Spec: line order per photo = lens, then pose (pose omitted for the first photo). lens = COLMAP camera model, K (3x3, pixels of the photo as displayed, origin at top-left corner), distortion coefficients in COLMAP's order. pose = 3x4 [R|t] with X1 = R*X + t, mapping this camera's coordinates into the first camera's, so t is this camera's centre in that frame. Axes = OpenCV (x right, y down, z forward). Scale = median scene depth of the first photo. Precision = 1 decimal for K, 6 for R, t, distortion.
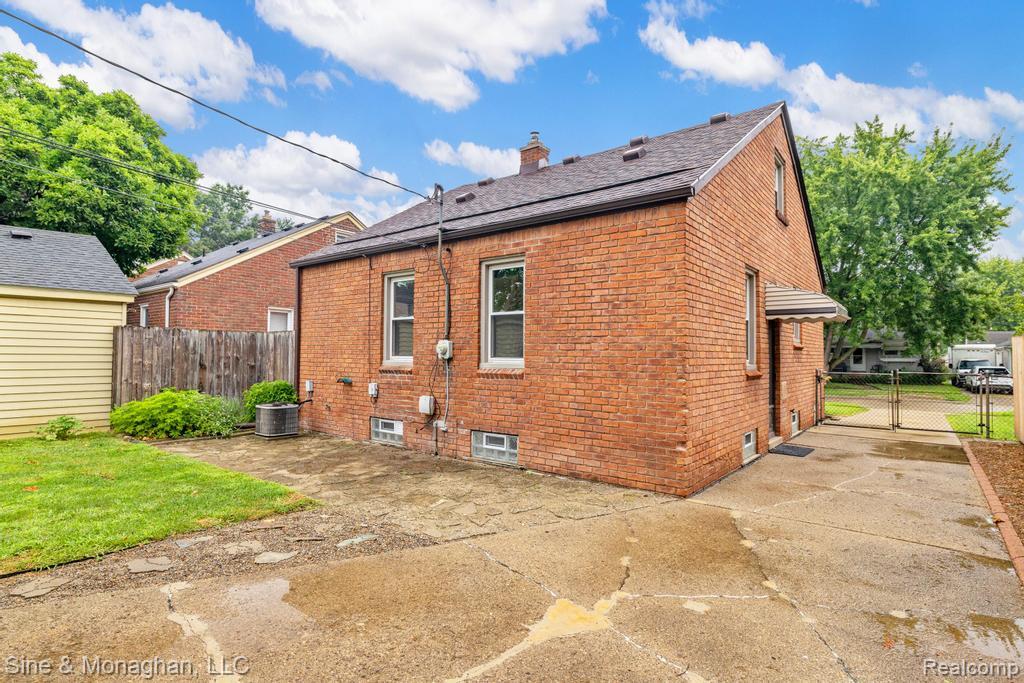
lens RADIAL K [[518.4, 0, 512.8], [0, 518.4, 343.7], [0, 0, 1]] dist [-0.003877, 0.000597]
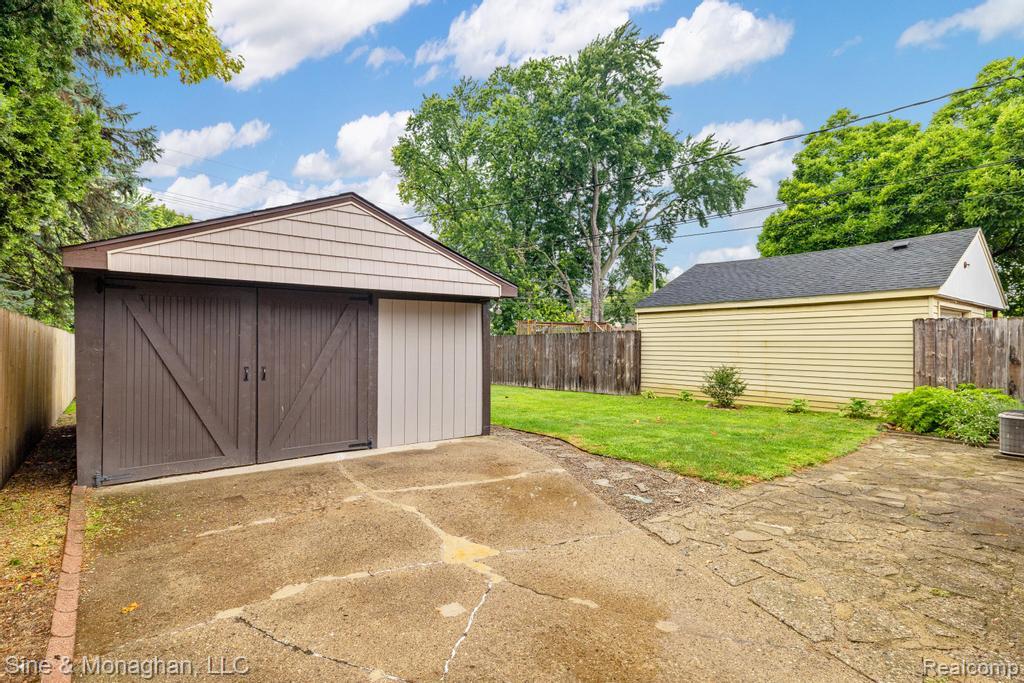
lens RADIAL K [[518.4, 0, 512.8], [0, 518.4, 337.5], [0, 0, 1]] dist [-0.003877, 0.000597]
pose [[-0.234117, -0.024669, -0.971895, 0.739367], [0.016570, 0.999432, -0.029360, 0.031221], [0.972067, -0.022978, -0.233575, 0.797130]]
